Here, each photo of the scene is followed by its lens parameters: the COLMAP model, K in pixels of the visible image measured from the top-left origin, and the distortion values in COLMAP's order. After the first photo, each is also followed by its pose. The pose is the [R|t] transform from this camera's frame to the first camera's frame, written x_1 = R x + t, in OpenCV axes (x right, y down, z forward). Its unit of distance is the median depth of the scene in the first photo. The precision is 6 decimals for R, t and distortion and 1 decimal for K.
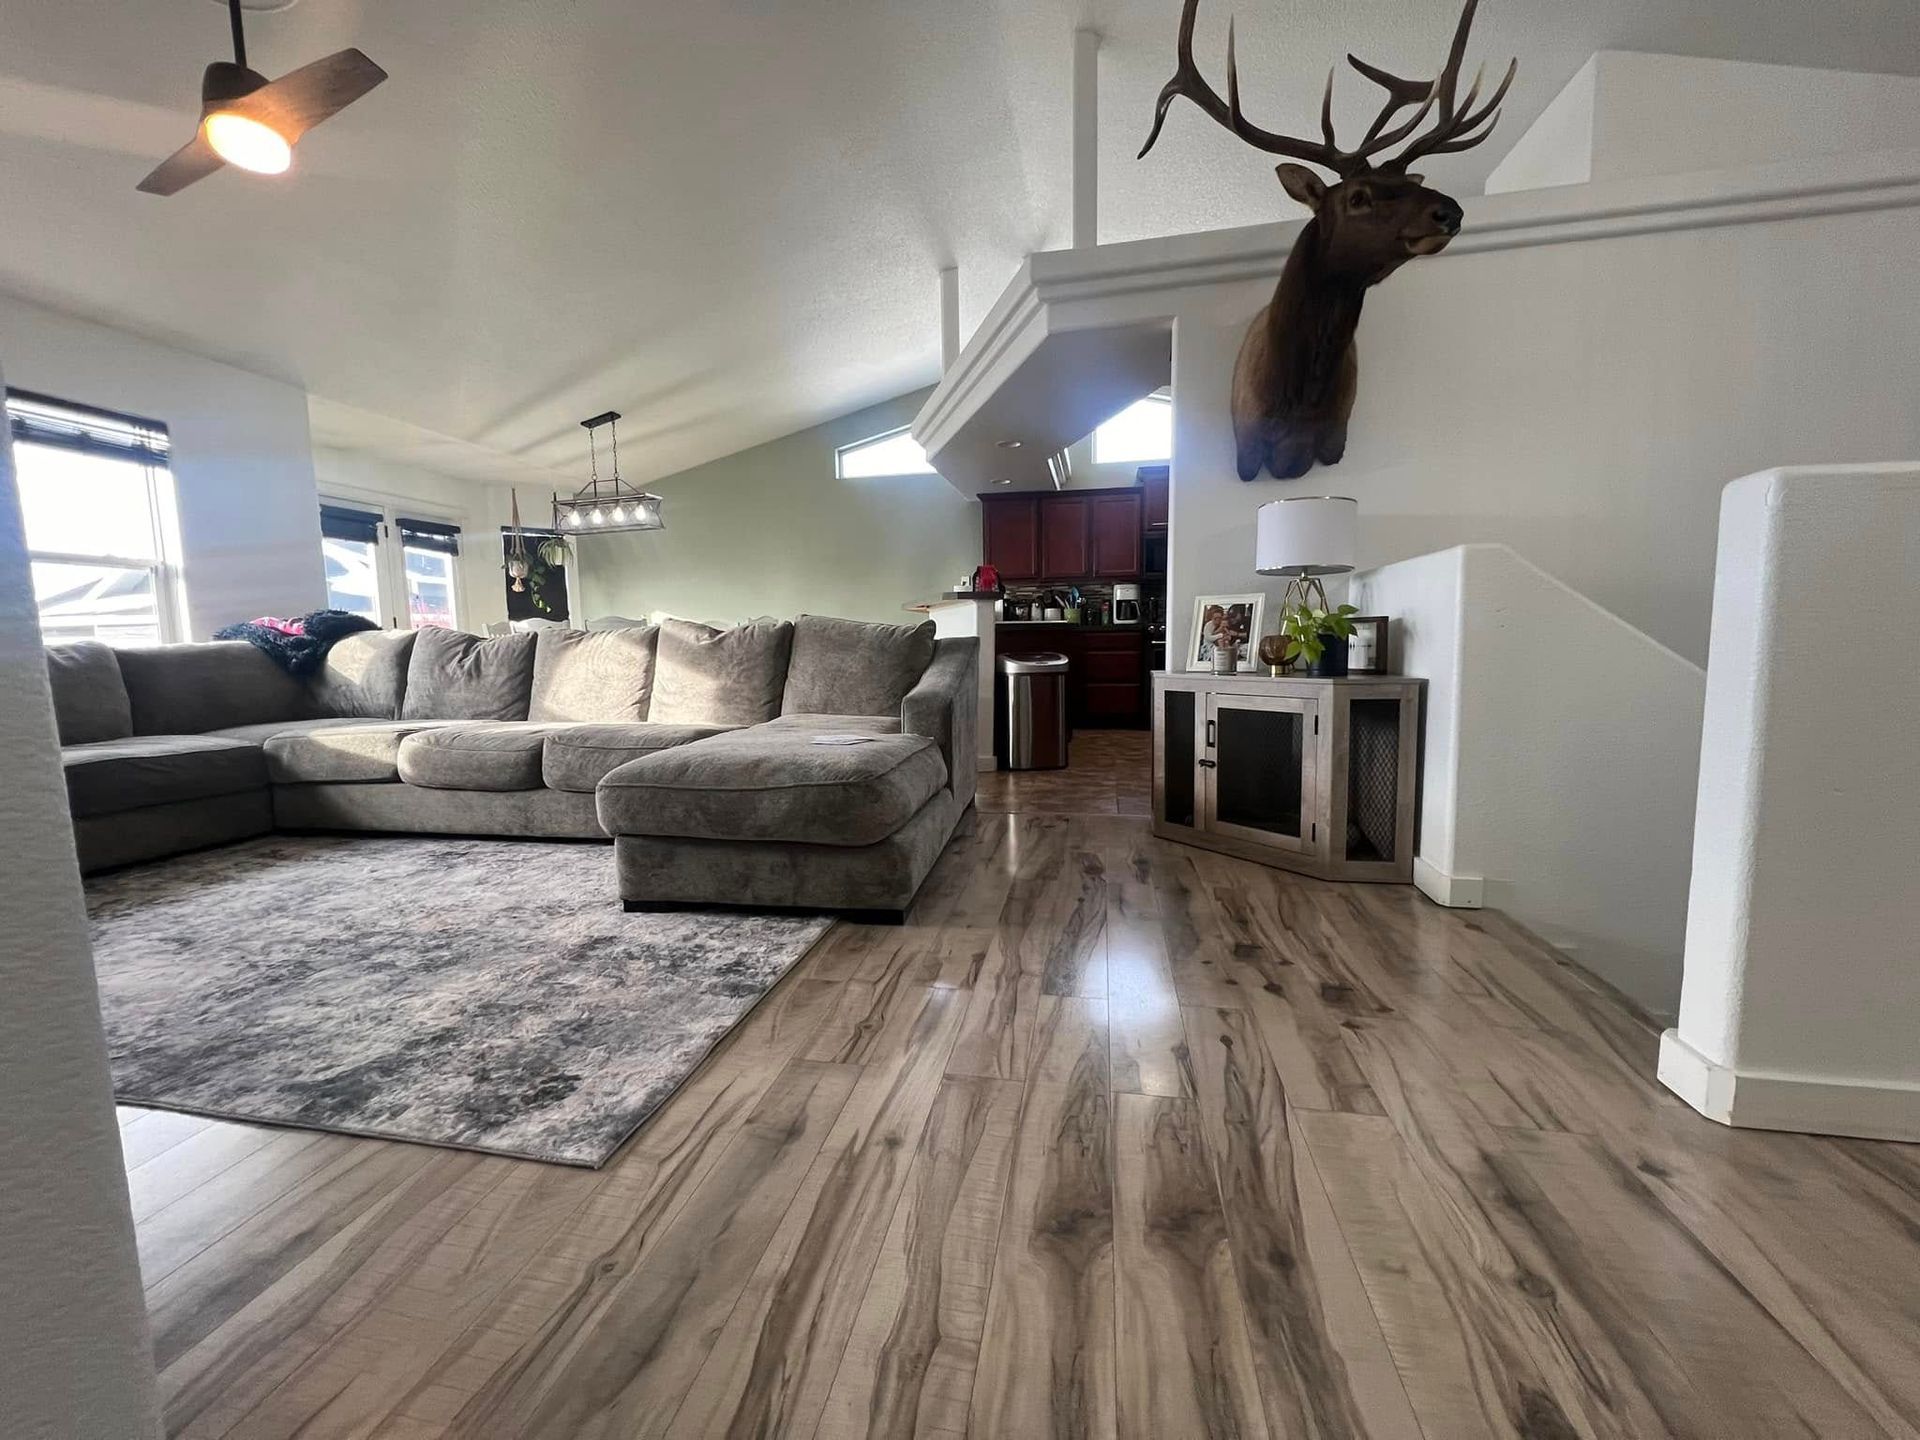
lens RADIAL K [[765.0, 0, 960.0], [0, 765.0, 716.5], [0, 0, 1]] dist [0.001785, -0.000135]
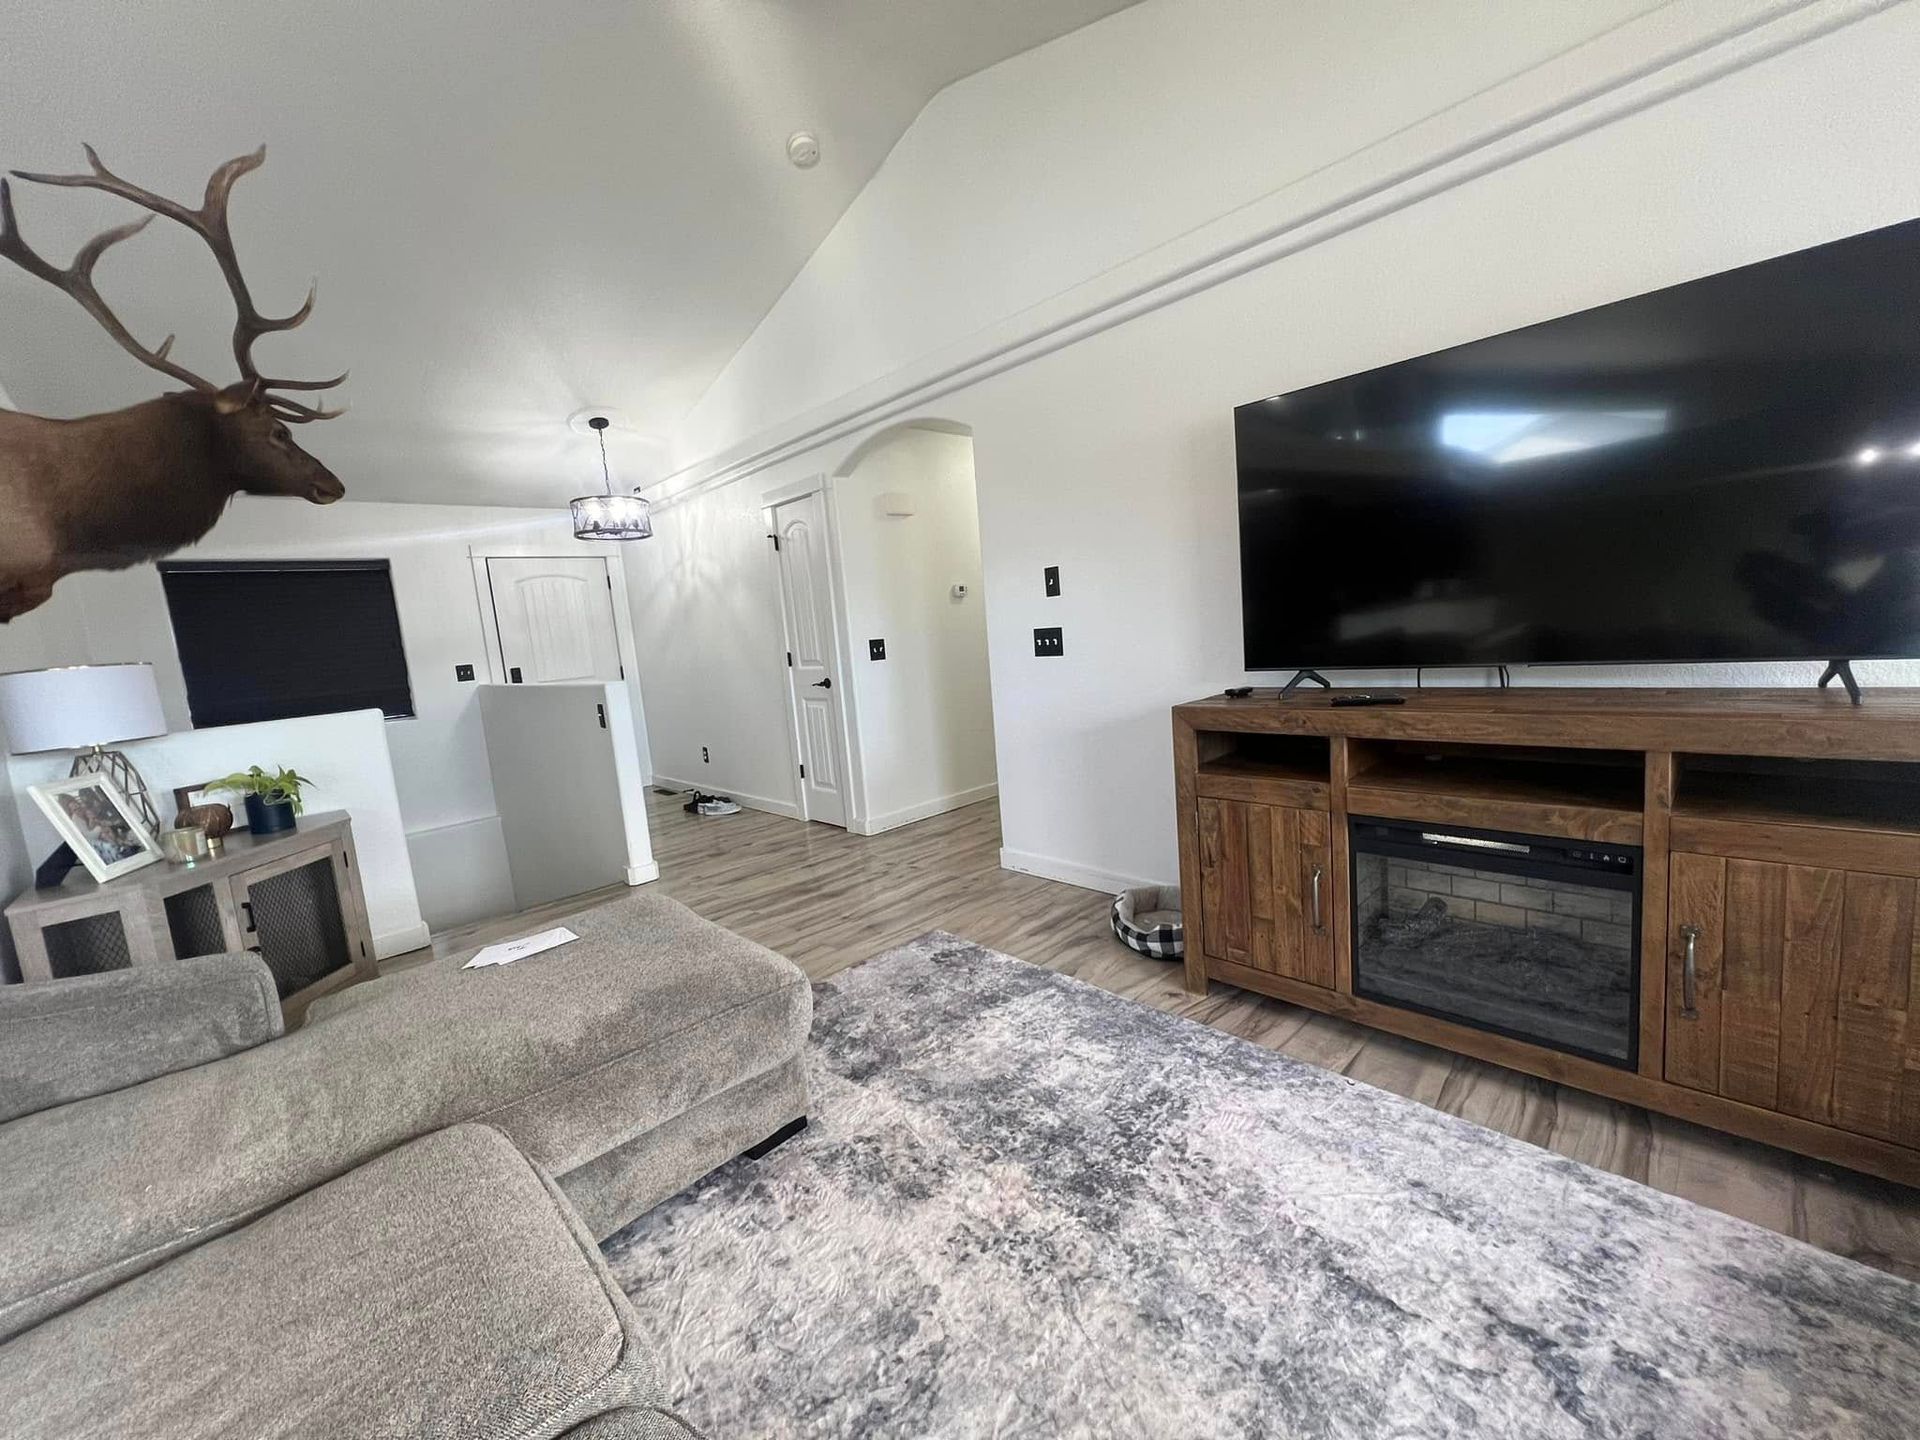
lens RADIAL K [[765.0, 0, 957.0], [0, 765.0, 715.6], [0, 0, 1]] dist [0.001785, -0.000135]
pose [[-0.807239, 0.019444, 0.589904, -1.321599], [0.161135, 0.968750, 0.188571, -0.366453], [-0.567803, 0.247276, -0.785146, 1.807906]]
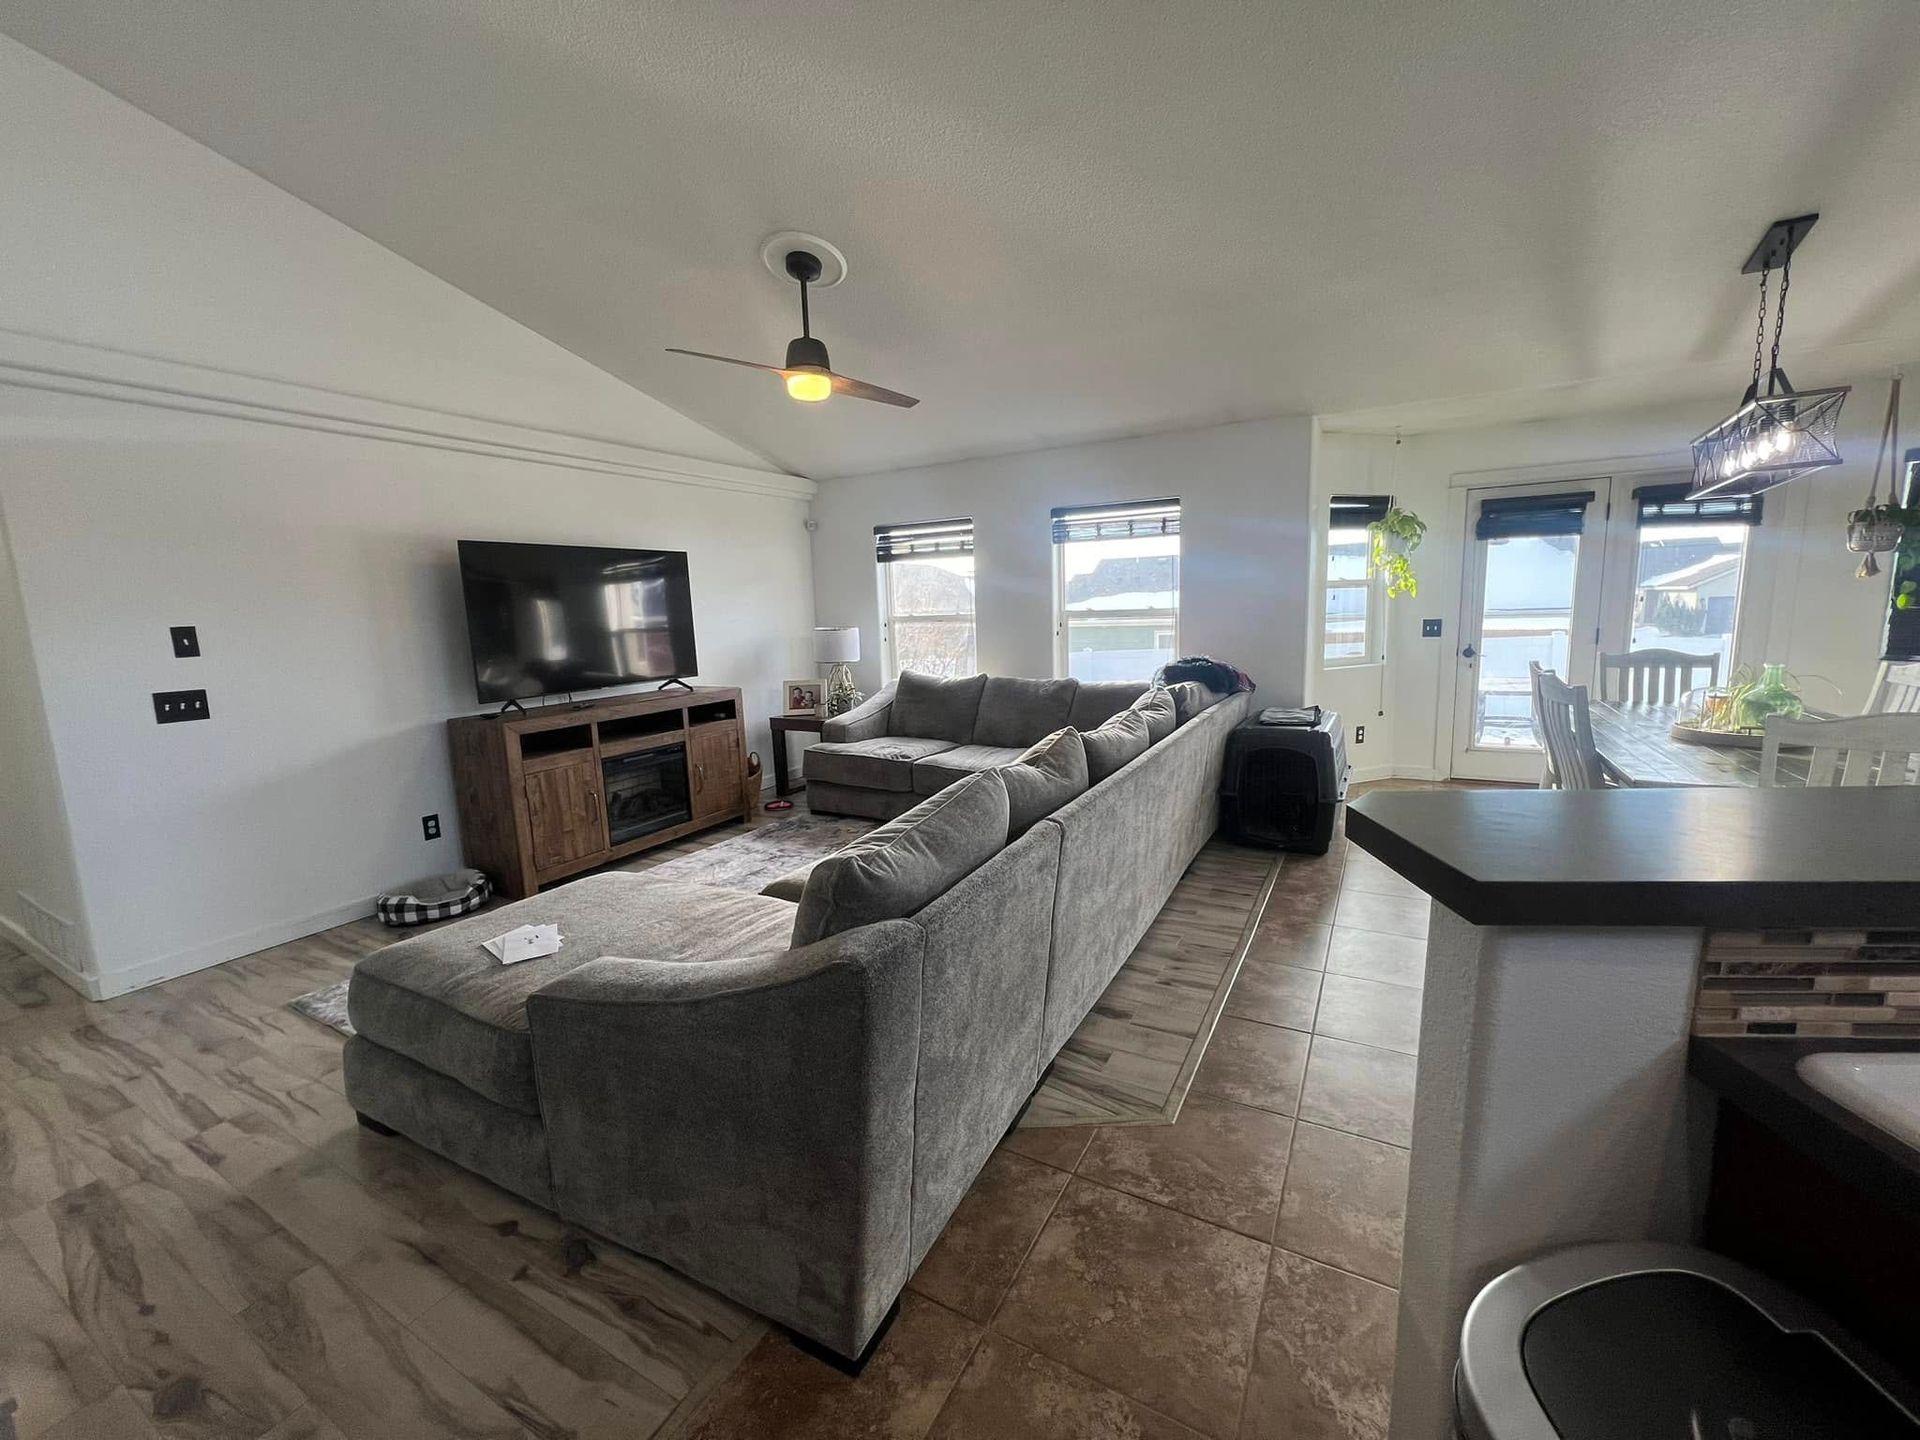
lens RADIAL K [[765.0, 0, 954.7], [0, 765.0, 718.9], [0, 0, 1]] dist [0.001785, -0.000135]
pose [[-0.323296, 0.170435, -0.930823, 0.600673], [-0.055728, 0.978511, 0.198522, -0.560654], [0.944656, 0.116054, -0.306850, 2.341196]]
